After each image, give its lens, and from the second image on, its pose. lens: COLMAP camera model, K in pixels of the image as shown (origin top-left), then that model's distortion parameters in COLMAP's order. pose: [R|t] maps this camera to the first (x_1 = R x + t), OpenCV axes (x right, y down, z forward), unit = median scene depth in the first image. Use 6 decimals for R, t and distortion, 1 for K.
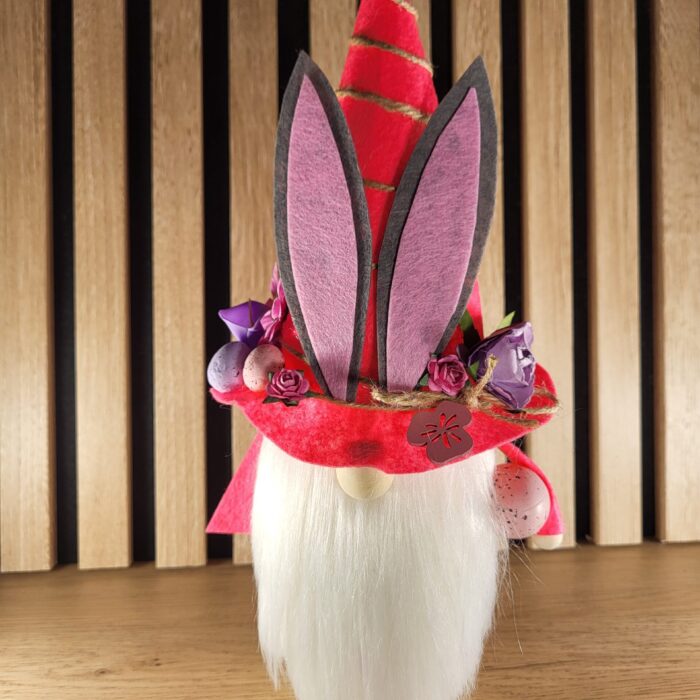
lens RADIAL K [[732.5, 0, 350.2], [0, 732.5, 338.8], [0, 0, 1]] dist [0.004160, -0.011378]
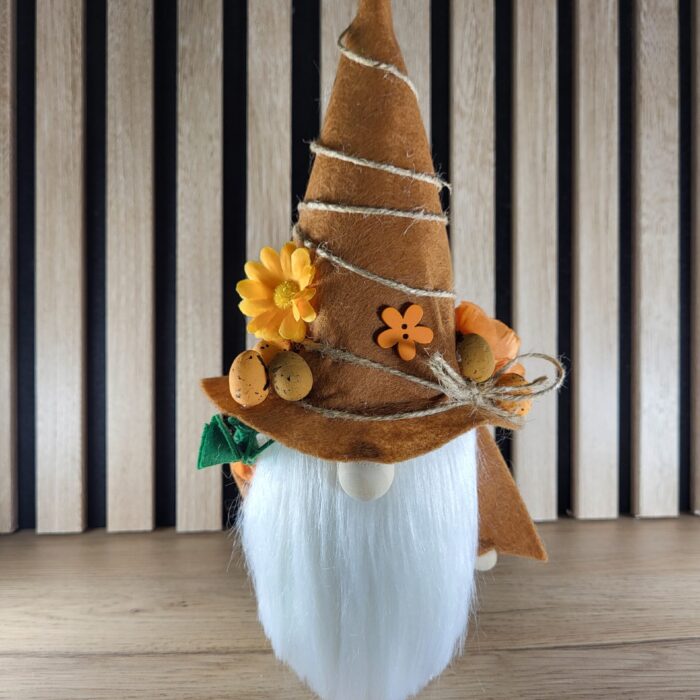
lens RADIAL K [[730.3, 0, 337.7], [0, 730.3, 350.4], [0, 0, 1]] dist [0.005135, -0.008214]
pose [[0.999910, 0.010910, -0.007870, -0.015947], [-0.010864, 0.999923, 0.005960, 0.029912], [0.007935, -0.005874, 0.999951, -0.102657]]
